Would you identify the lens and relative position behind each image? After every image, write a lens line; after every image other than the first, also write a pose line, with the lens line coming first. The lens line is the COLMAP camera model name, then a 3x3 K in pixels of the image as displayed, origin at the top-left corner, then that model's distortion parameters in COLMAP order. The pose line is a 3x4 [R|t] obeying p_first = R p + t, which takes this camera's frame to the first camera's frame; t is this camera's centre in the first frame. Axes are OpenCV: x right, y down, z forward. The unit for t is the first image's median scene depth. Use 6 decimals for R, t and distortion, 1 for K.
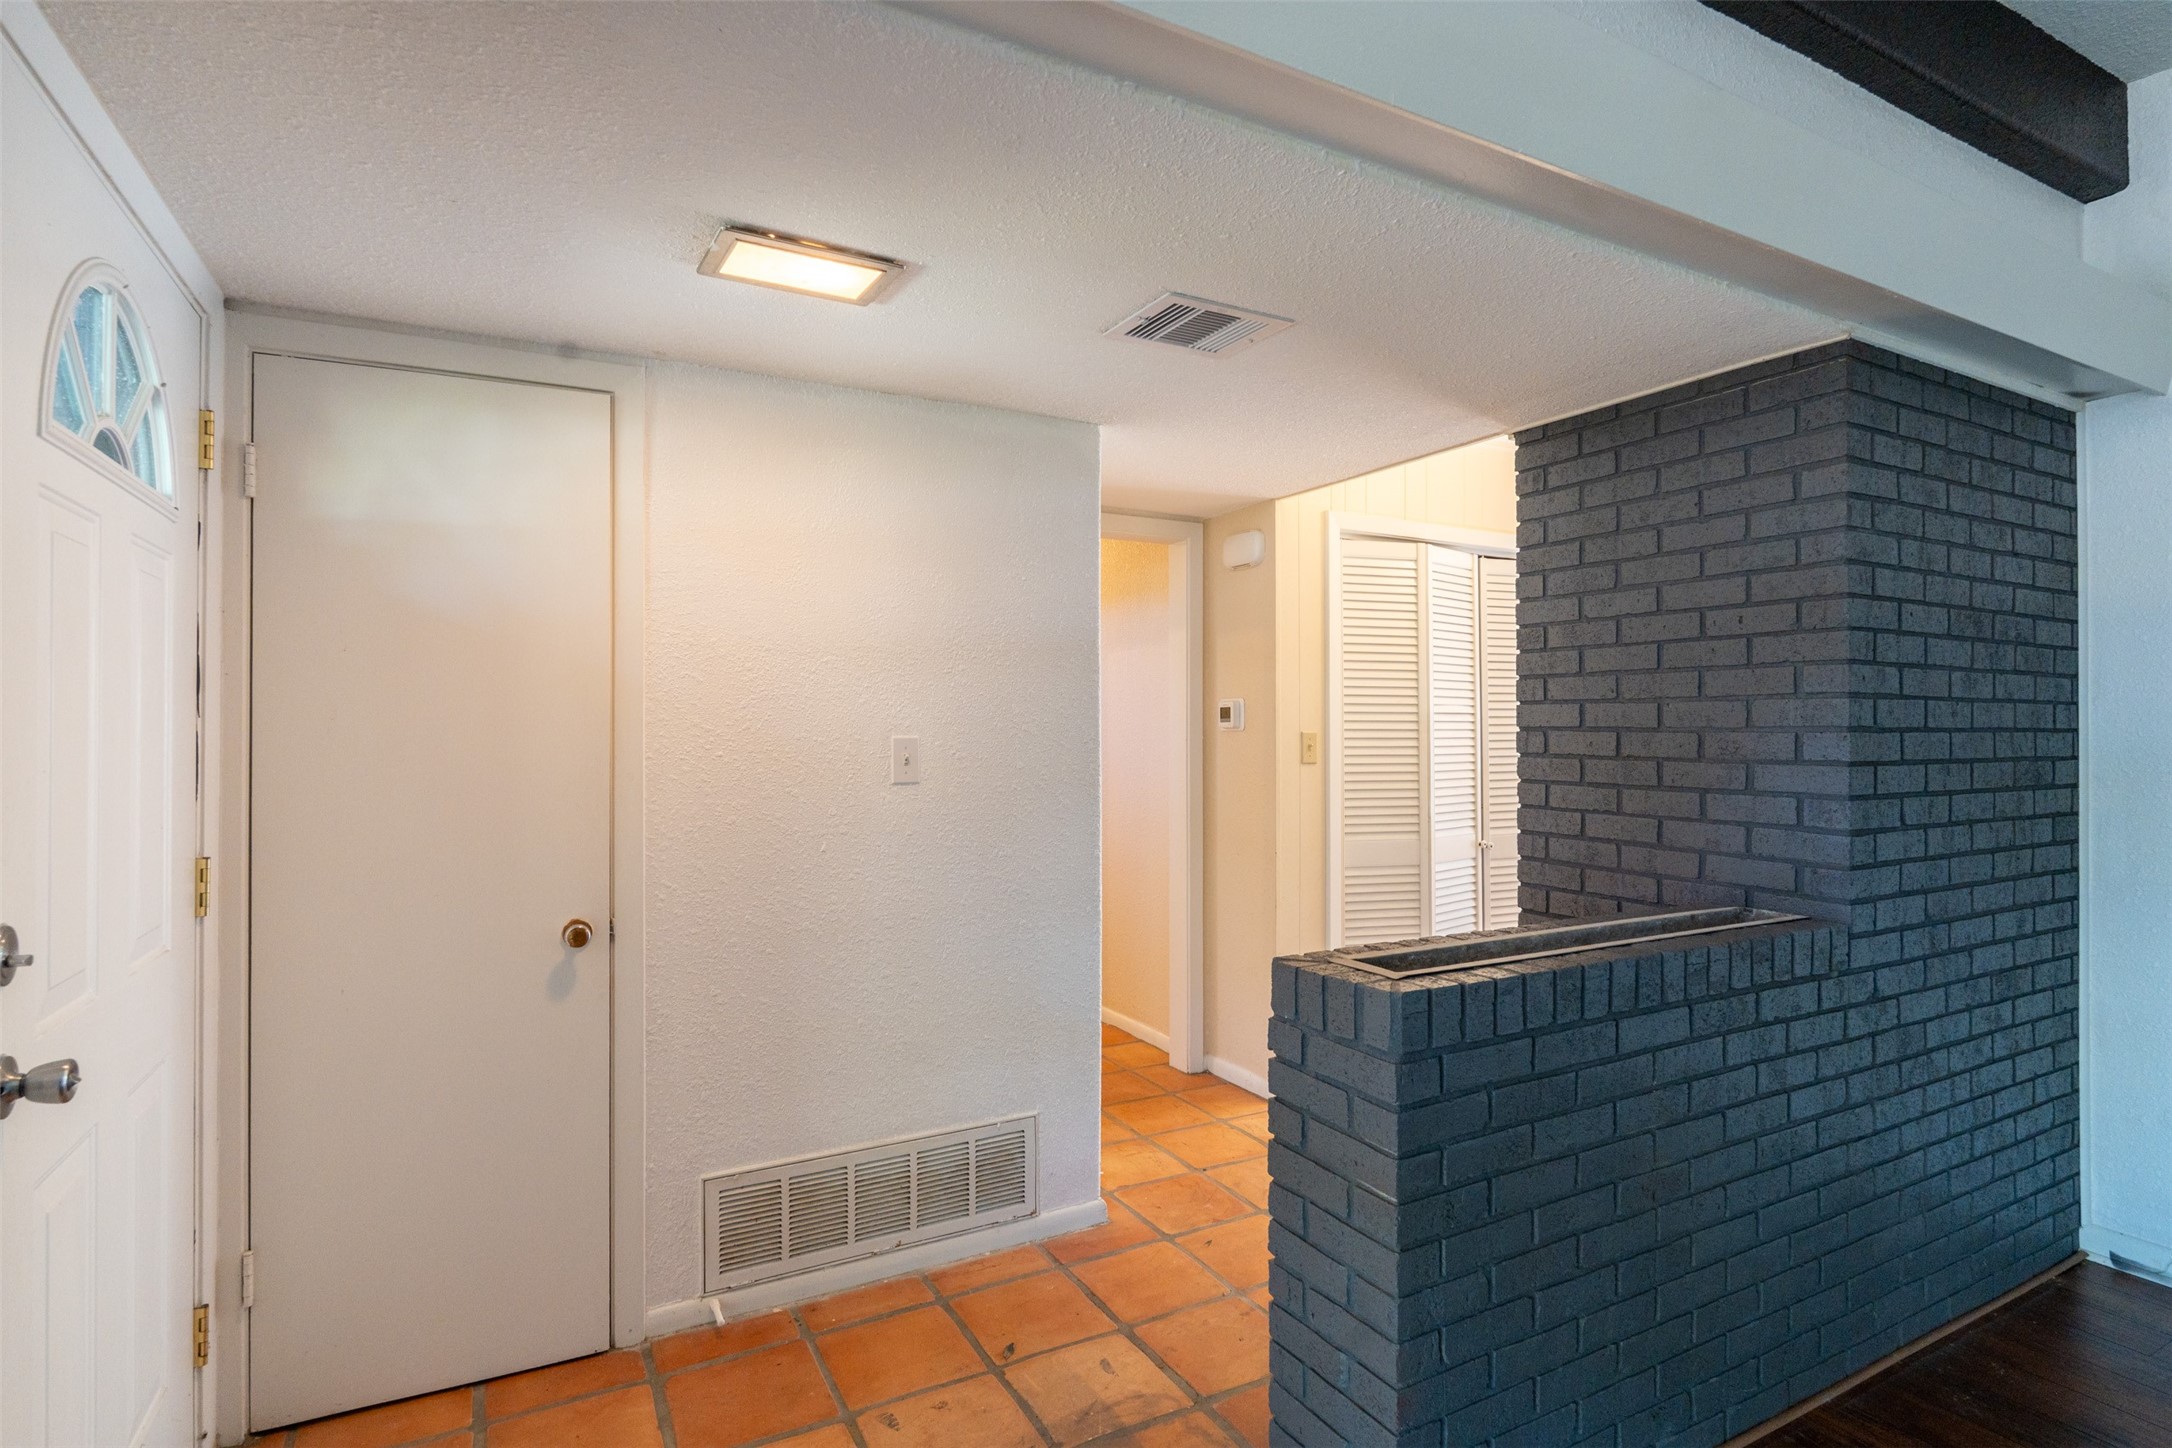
lens RADIAL K [[1085.8, 0, 1086.0], [0, 1085.8, 724.0], [0, 0, 1]] dist [-0.005173, 0.001006]
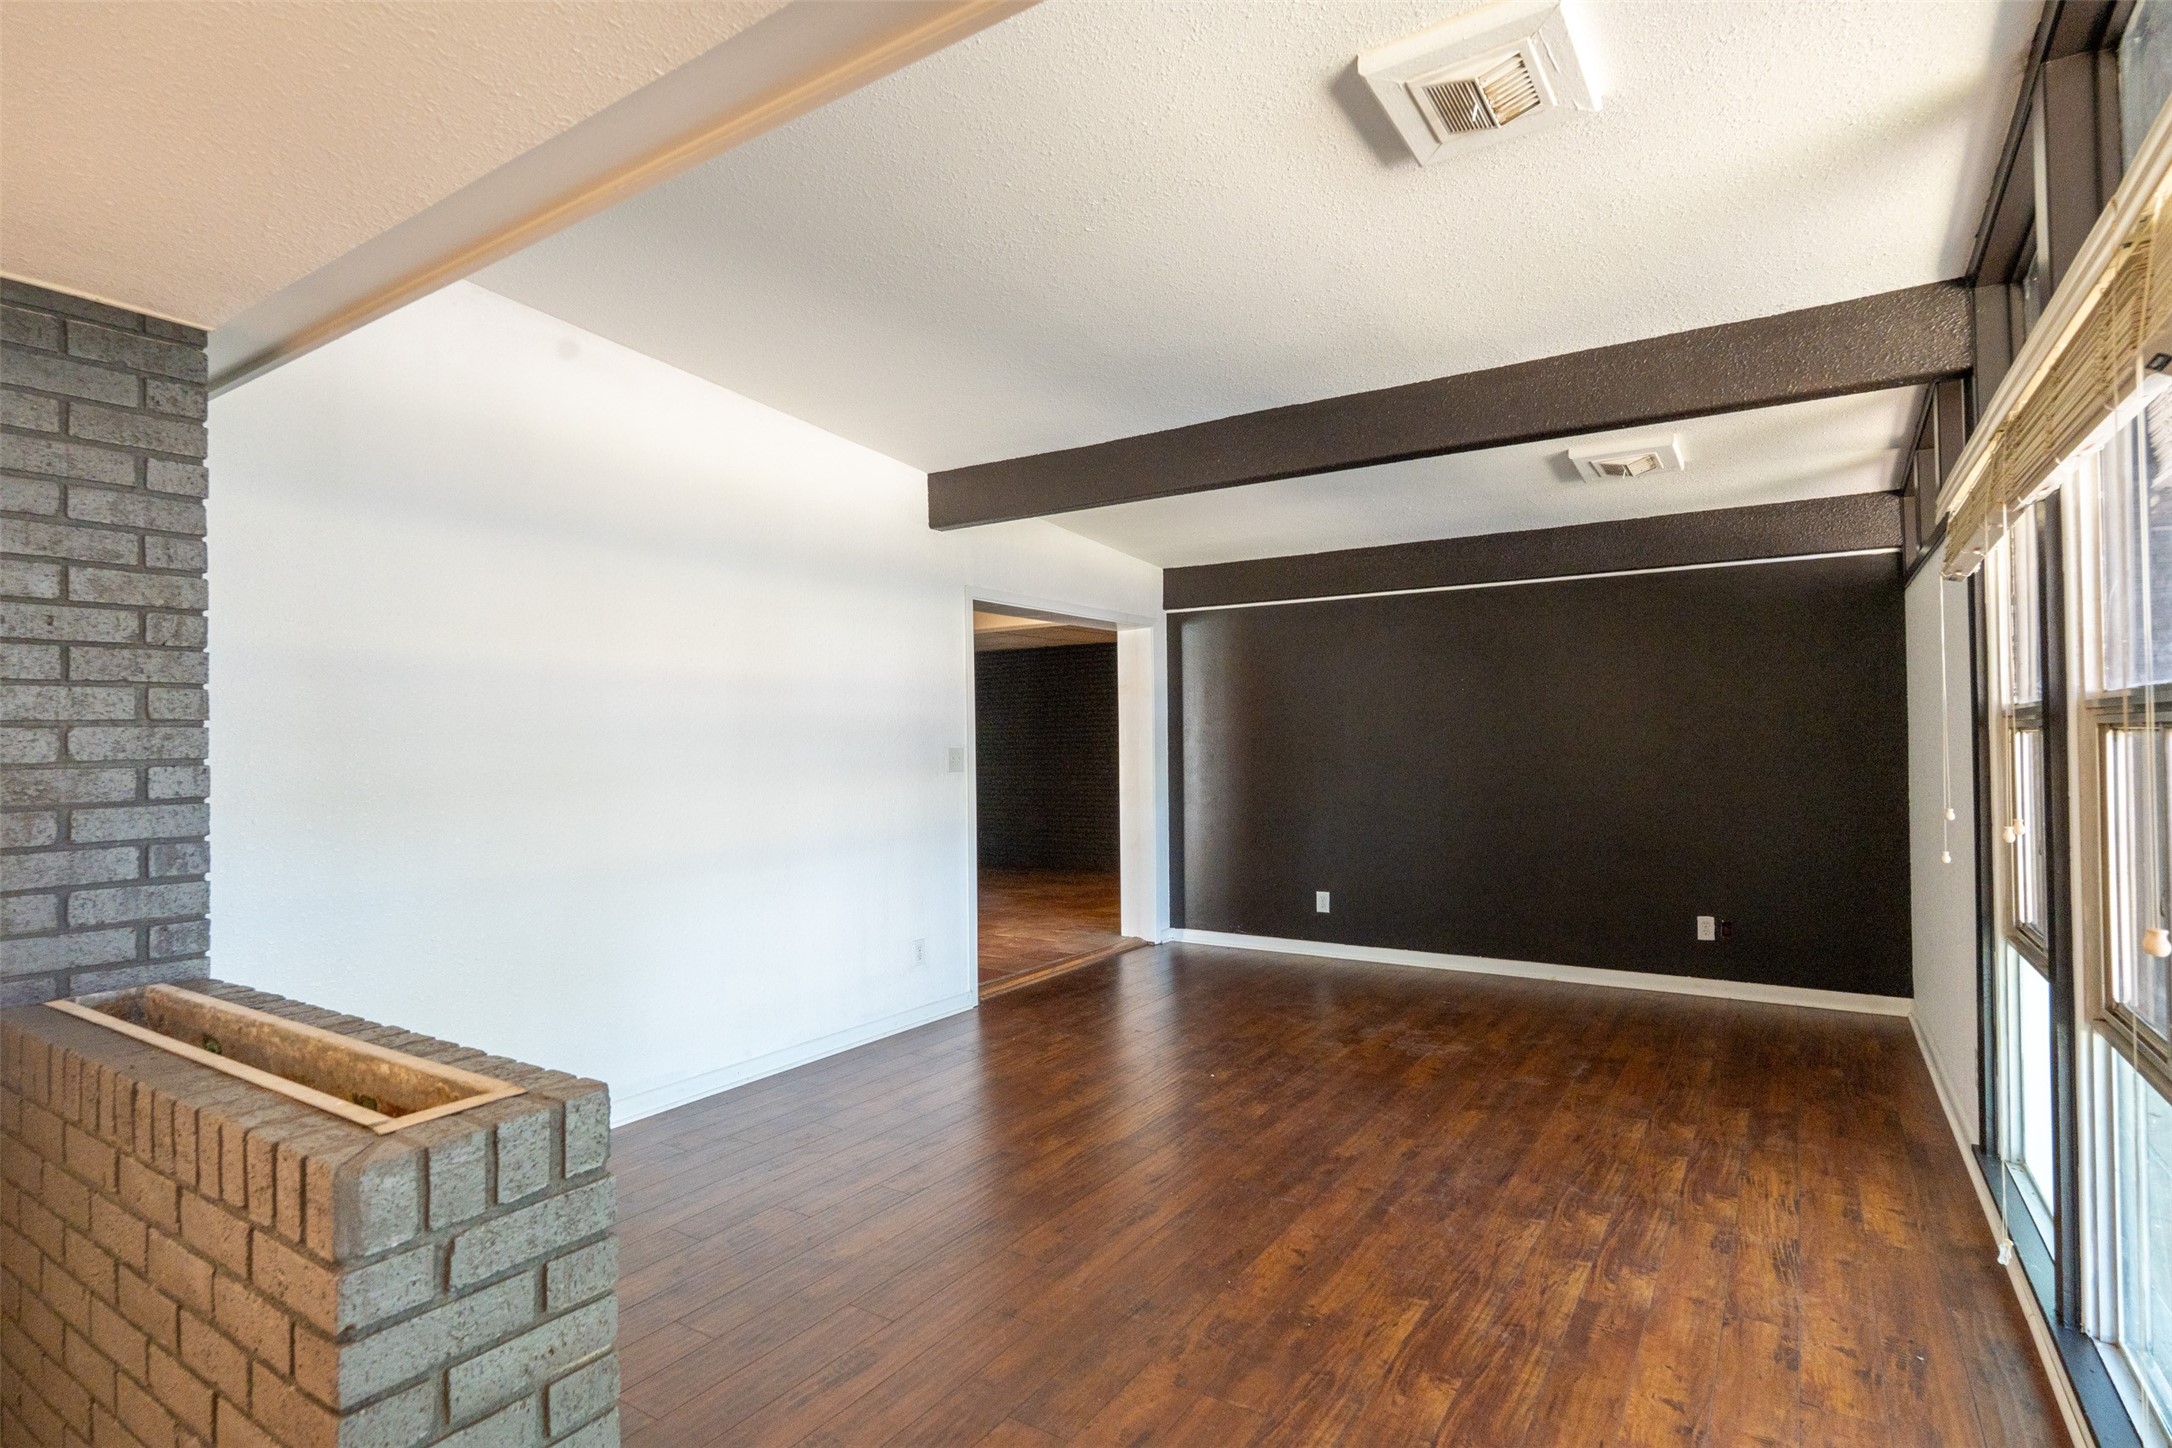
lens RADIAL K [[1085.8, 0, 1086.0], [0, 1085.8, 724.0], [0, 0, 1]] dist [-0.005173, 0.001006]
pose [[-0.477356, 0.018397, 0.878517, -0.394306], [0.010074, 0.999830, -0.015464, -0.004924], [-0.878652, 0.001469, -0.477460, 0.706996]]
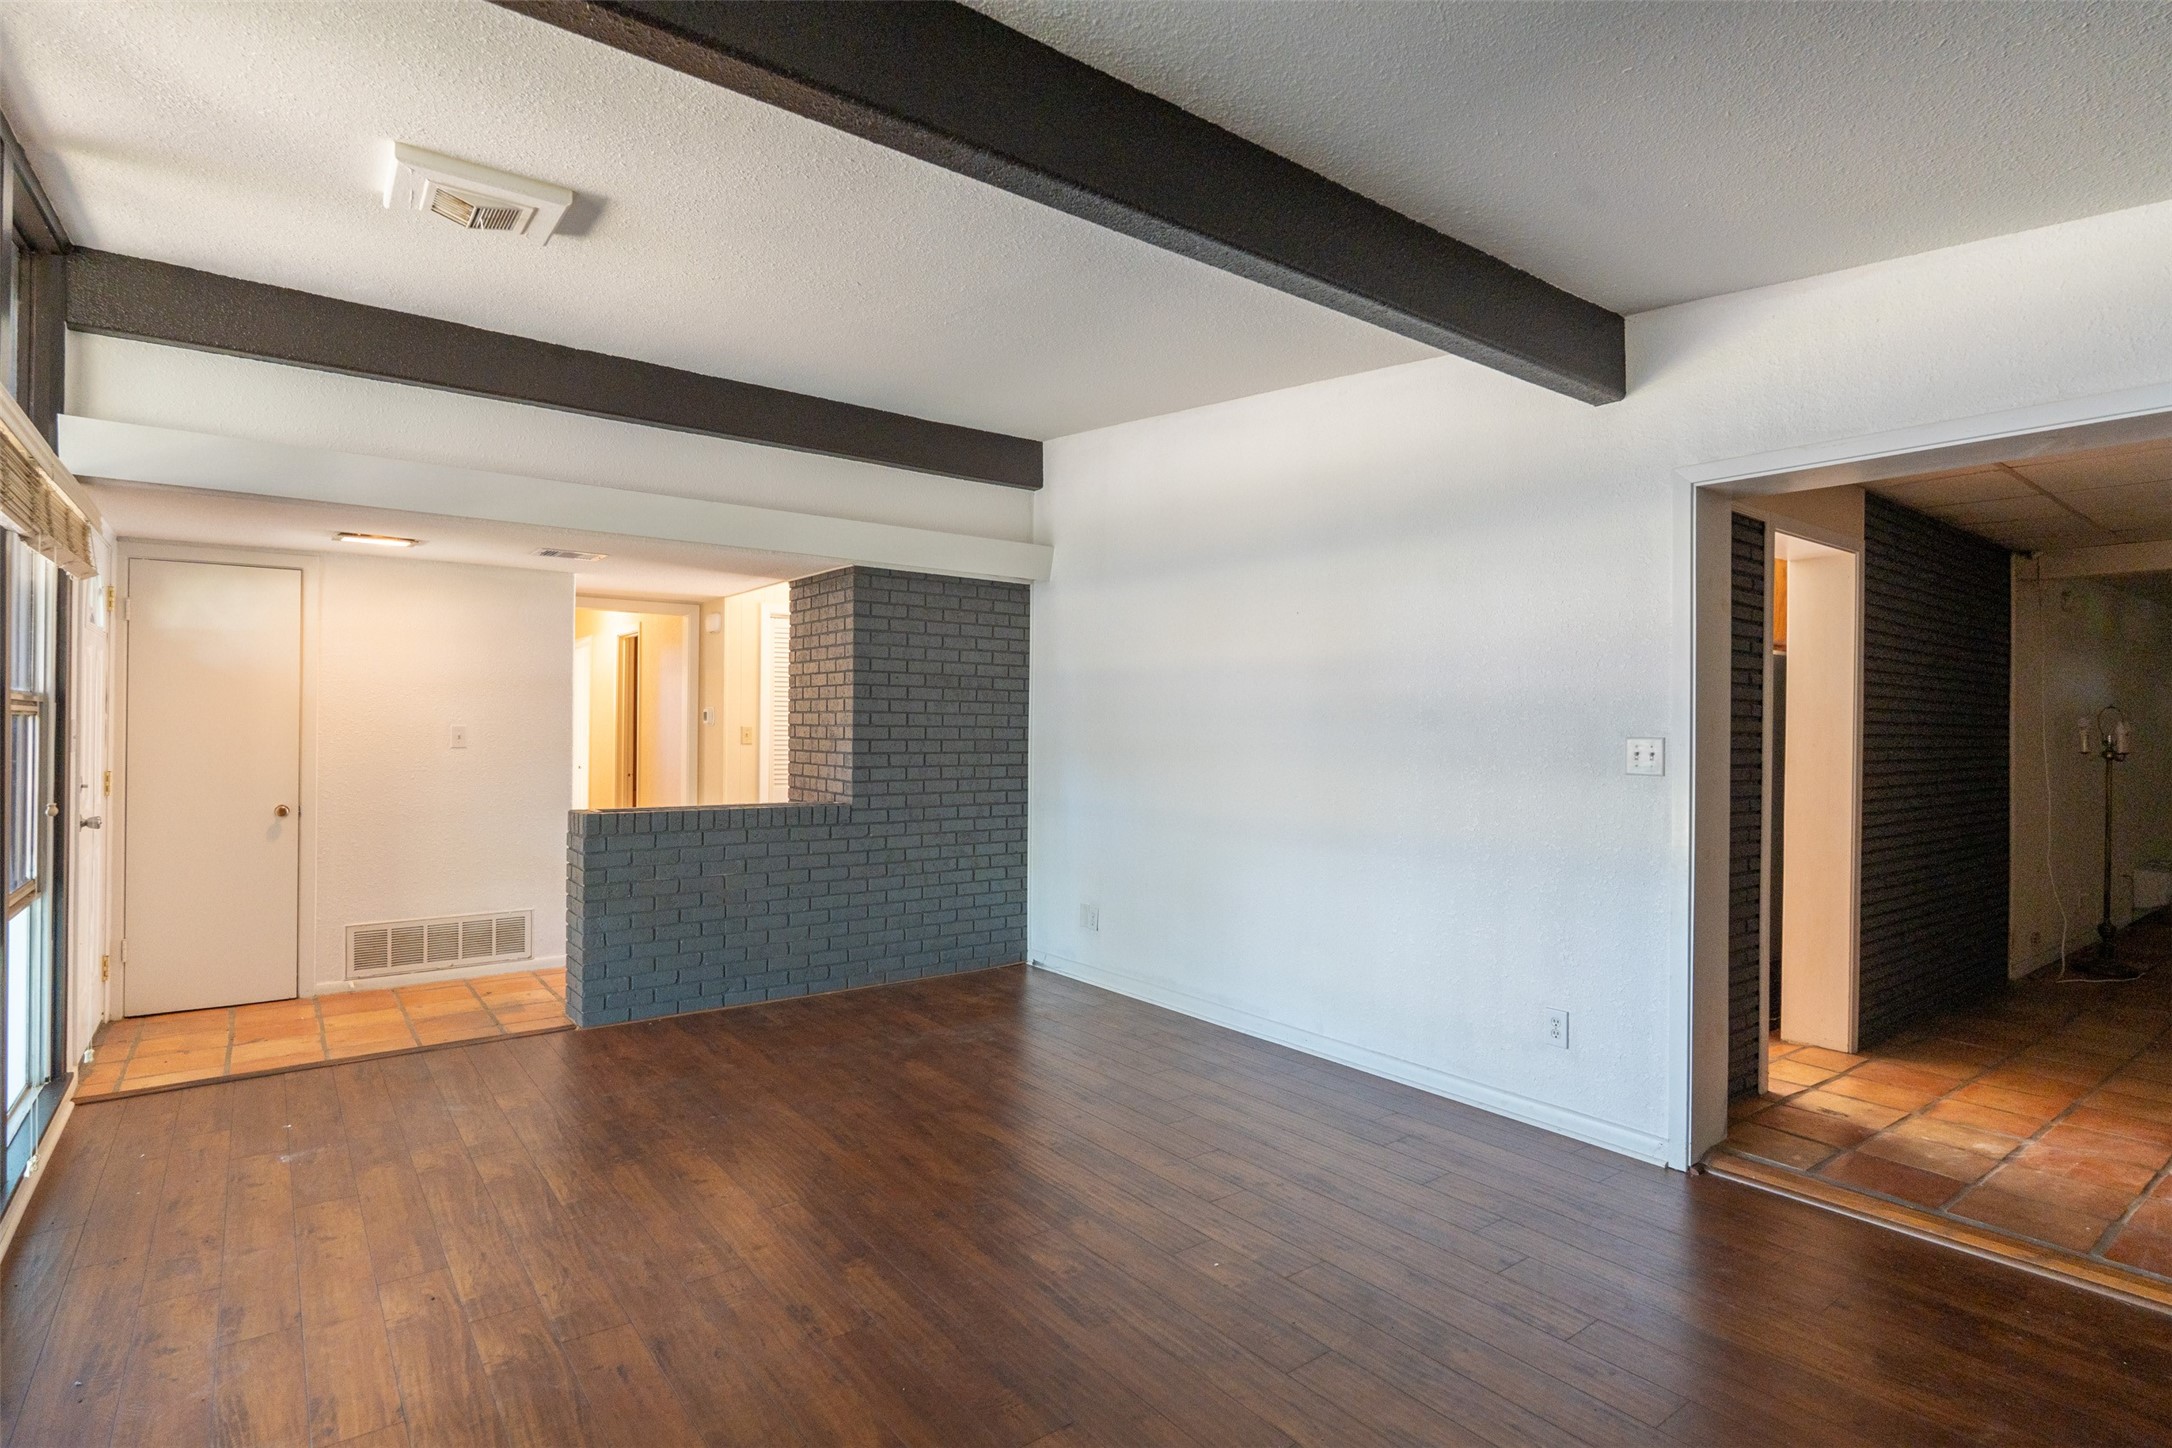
lens RADIAL K [[1085.8, 0, 1086.0], [0, 1085.8, 724.0], [0, 0, 1]] dist [-0.005173, 0.001006]
pose [[0.987299, 0.009569, 0.158582, 0.816426], [-0.009736, 0.999953, 0.000275, -0.003838], [-0.158572, -0.001815, 0.987346, -1.476591]]
